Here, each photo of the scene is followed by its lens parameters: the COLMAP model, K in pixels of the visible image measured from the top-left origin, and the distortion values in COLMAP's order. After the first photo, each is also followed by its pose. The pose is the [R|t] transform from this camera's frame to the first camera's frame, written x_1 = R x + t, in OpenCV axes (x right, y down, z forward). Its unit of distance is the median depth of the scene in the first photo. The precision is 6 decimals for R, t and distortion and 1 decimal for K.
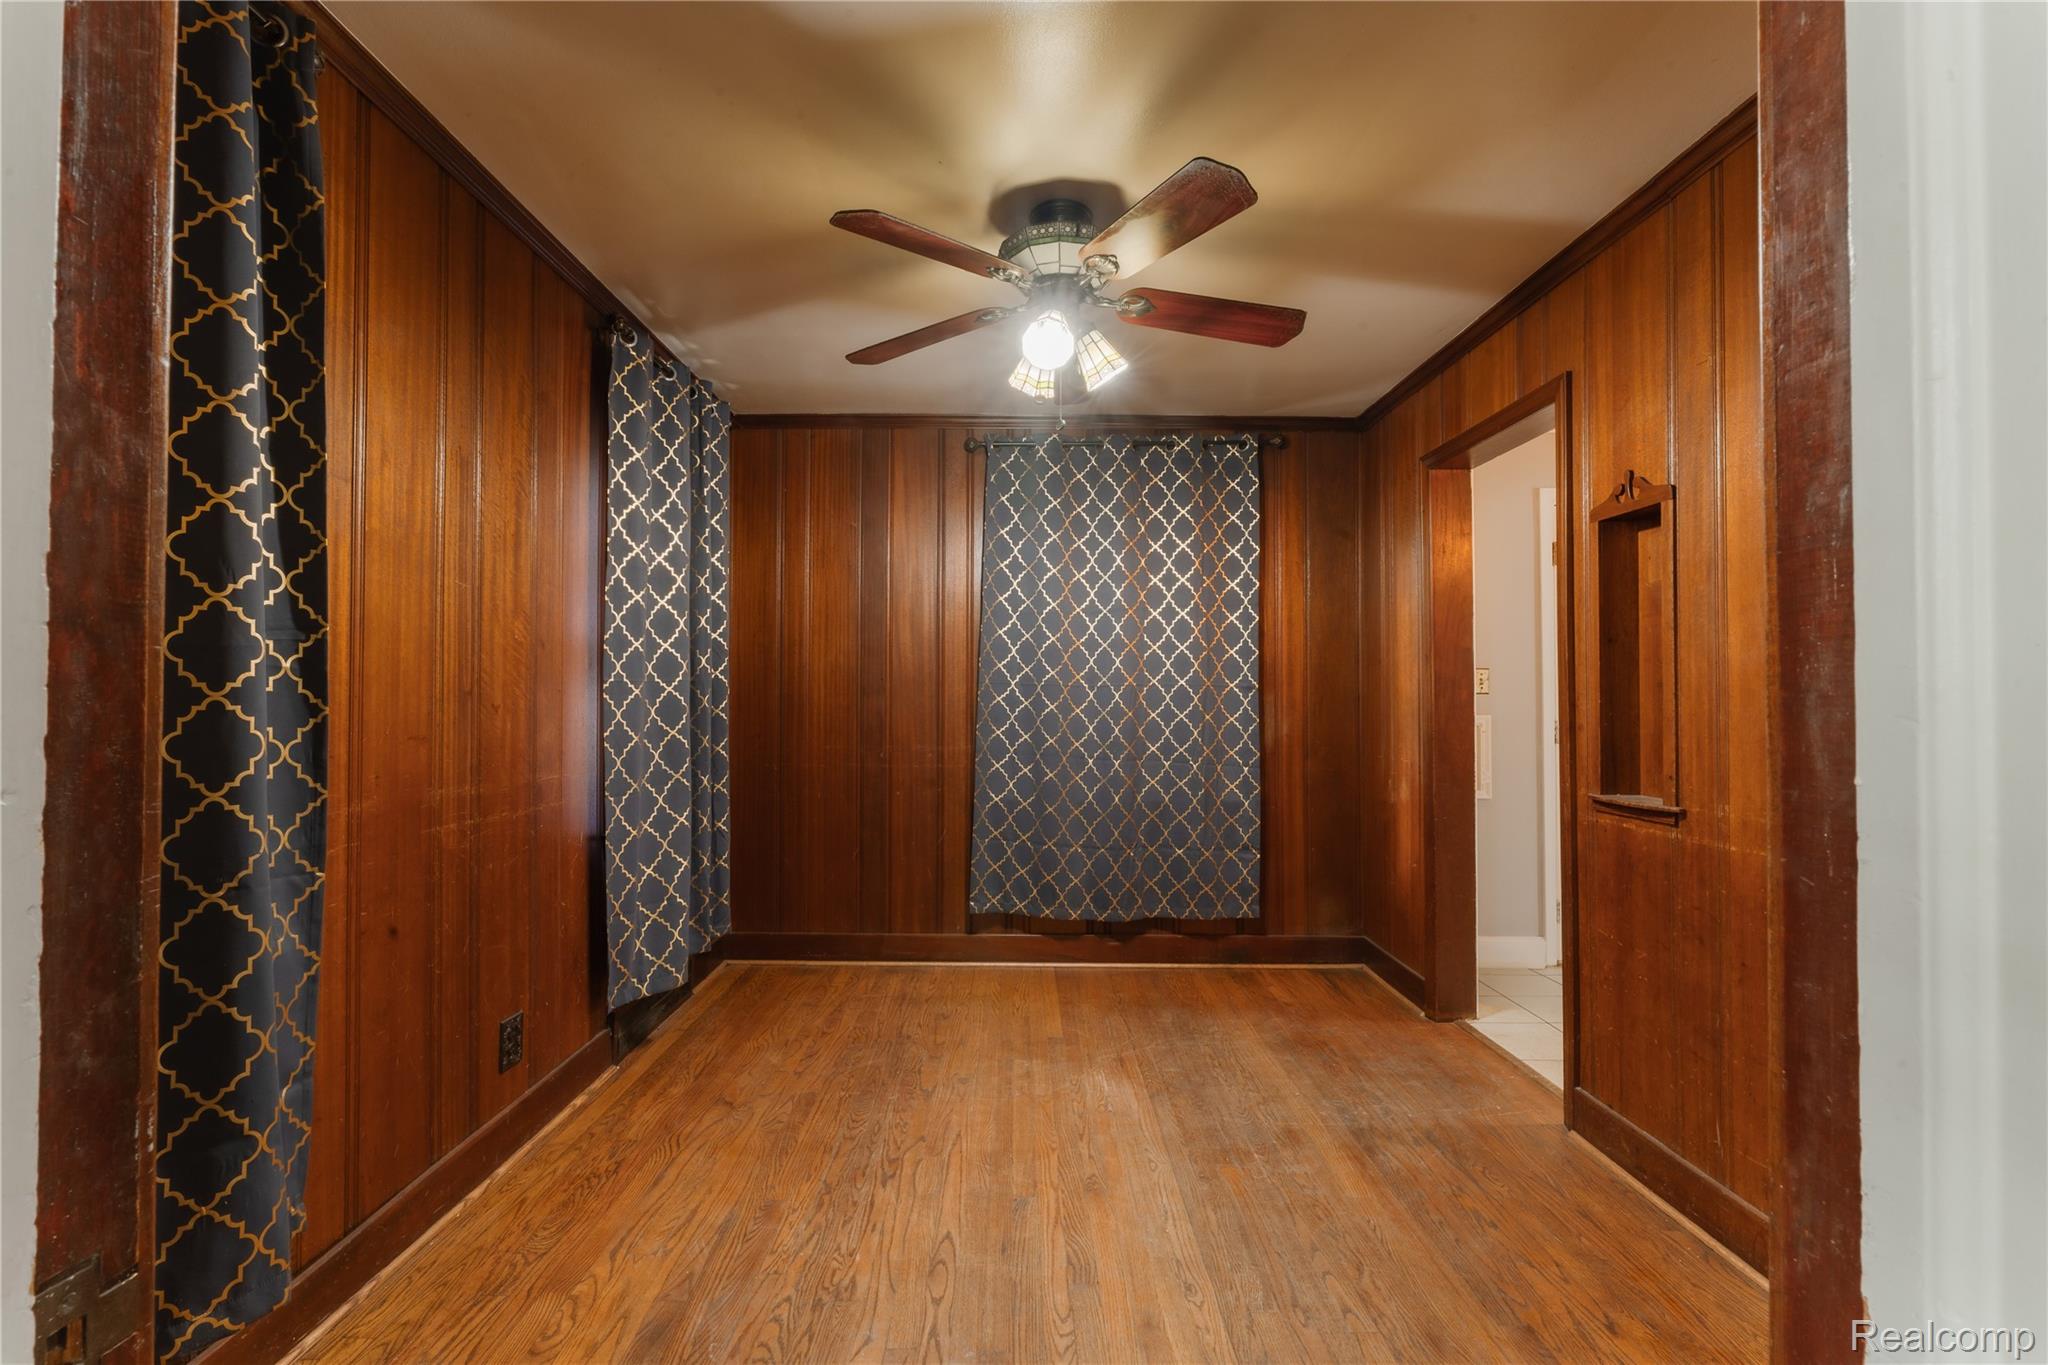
lens RADIAL K [[820.2, 0, 1024.0], [0, 820.2, 682.5], [0, 0, 1]] dist [-0.017679, 0.000069]
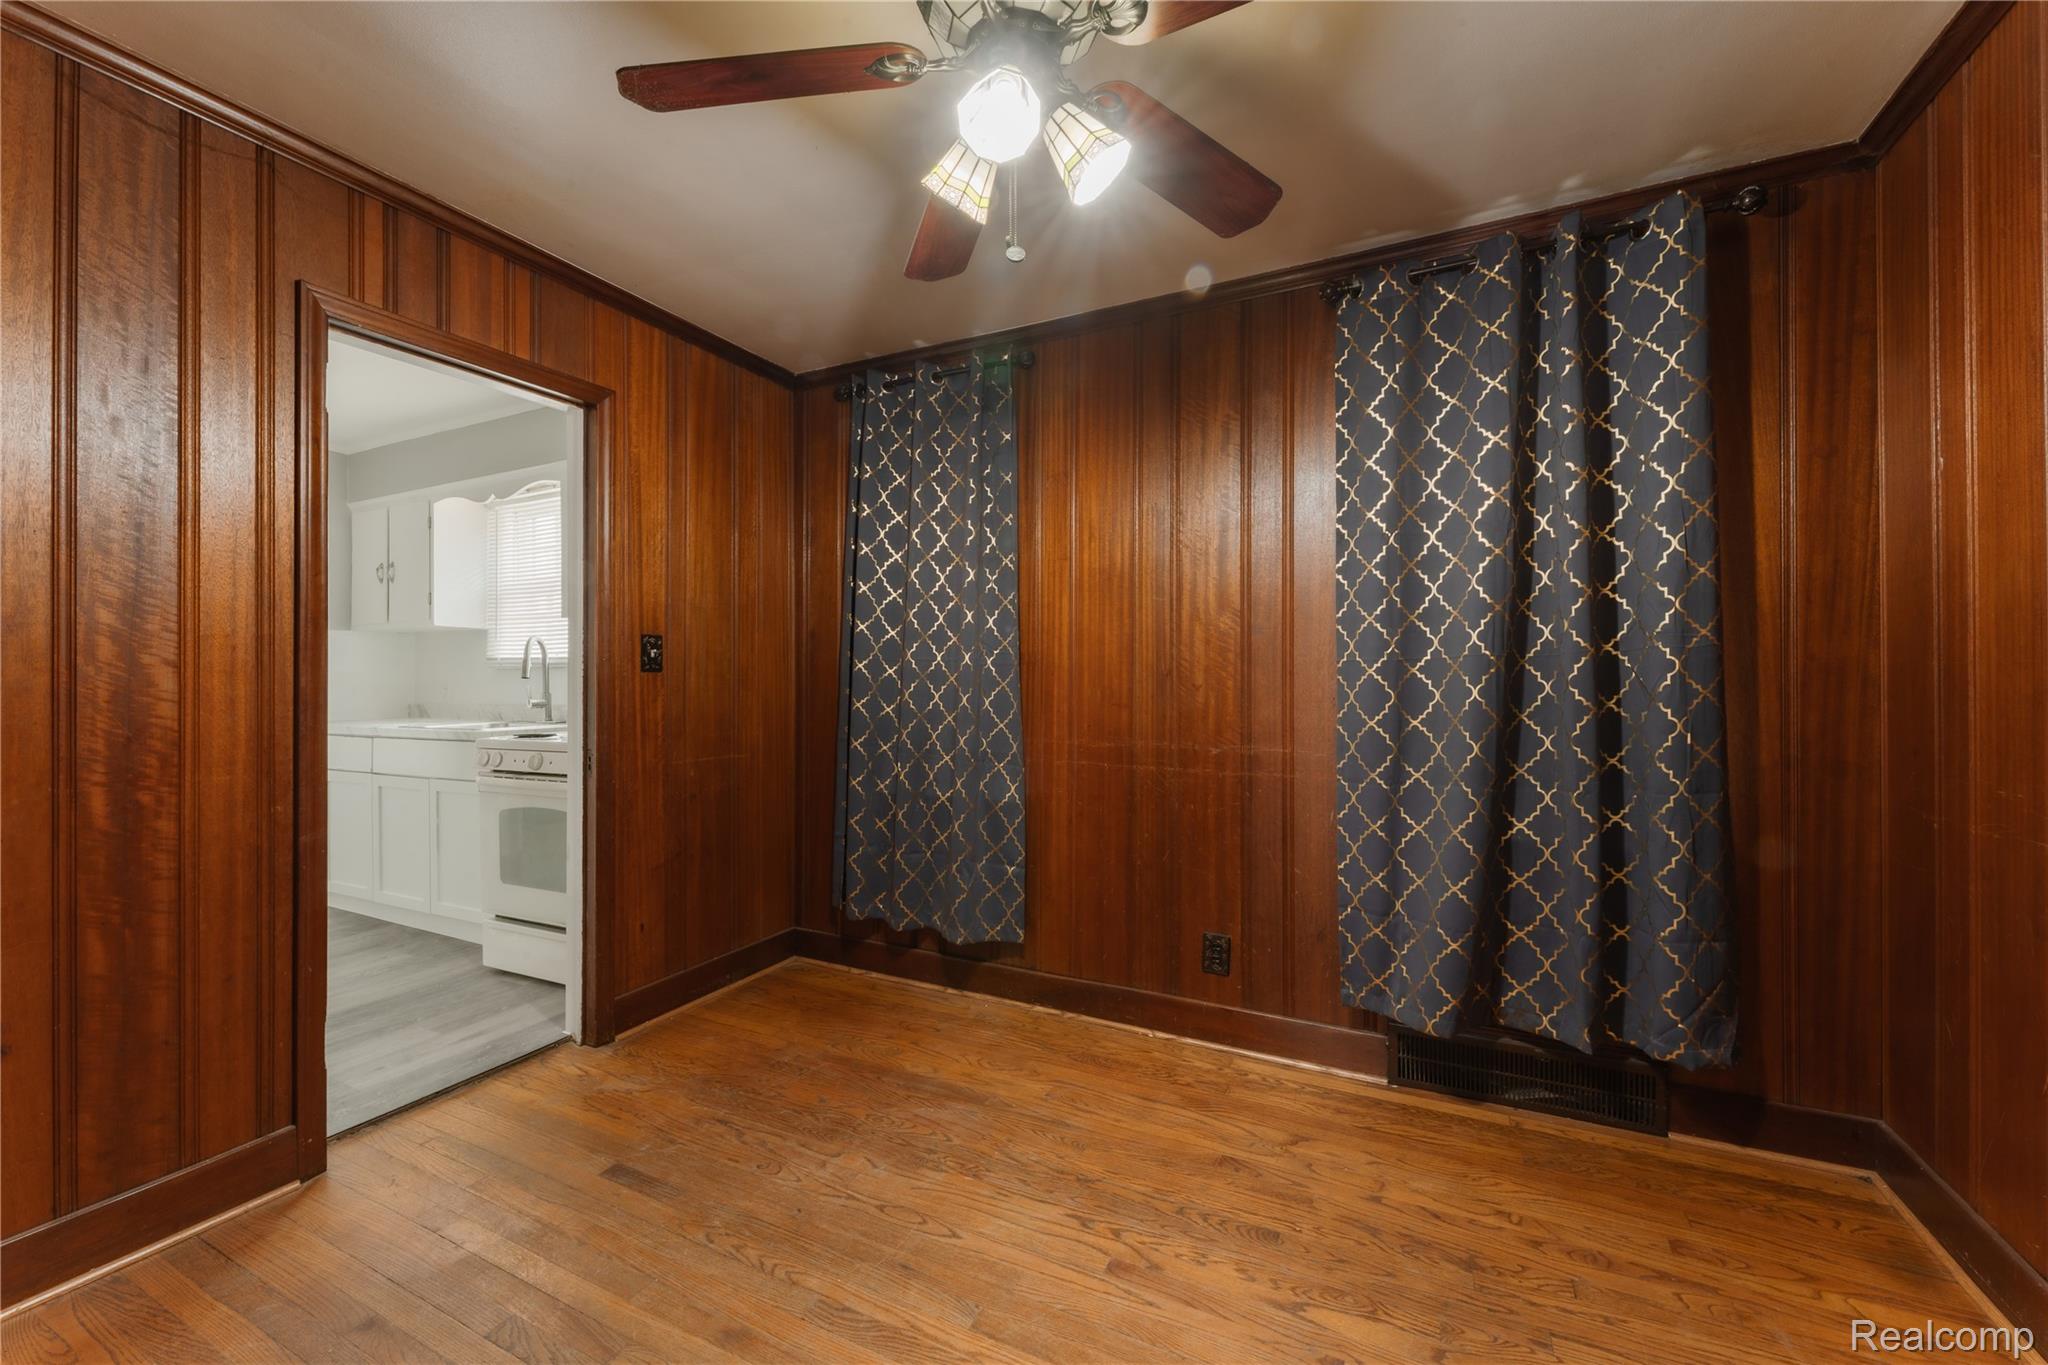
lens RADIAL K [[821.0, 0, 1010.8], [0, 821.0, 681.7], [0, 0, 1]] dist [-0.000560, 0.000273]
pose [[-0.464009, -0.005451, -0.885814, 0.373281], [0.014803, 0.999794, -0.013907, 0.021025], [0.885707, -0.019565, -0.463833, 0.768594]]
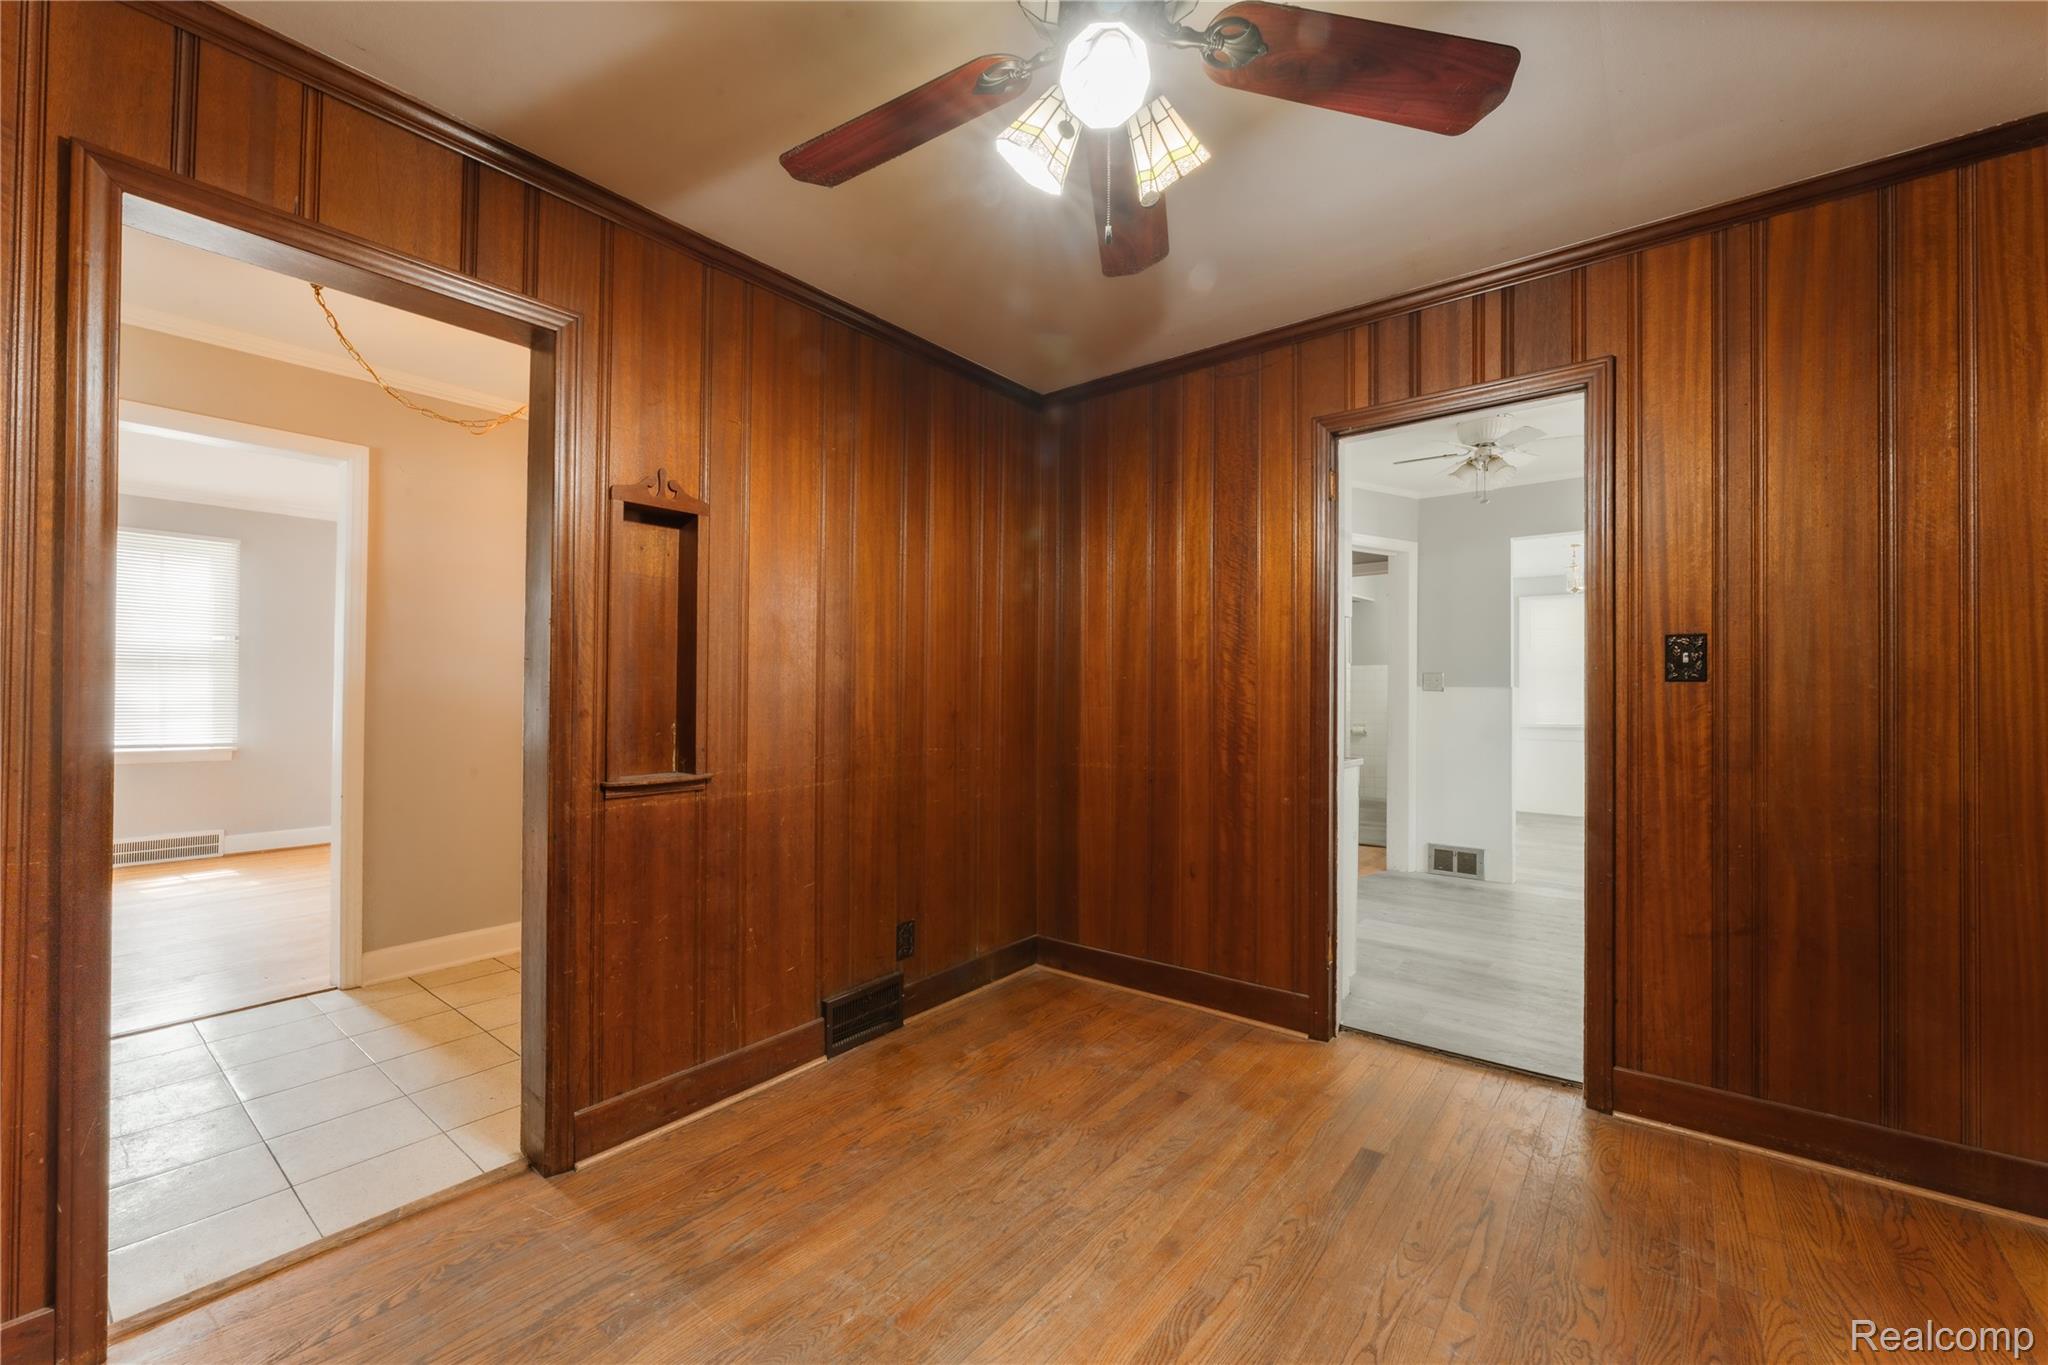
lens RADIAL K [[821.0, 0, 1010.8], [0, 821.0, 681.7], [0, 0, 1]] dist [-0.000560, 0.000273]
pose [[-0.769430, -0.000791, 0.638731, -0.172593], [-0.020821, 0.999499, -0.023844, 0.020732], [-0.638392, -0.031646, -0.769061, 0.894595]]
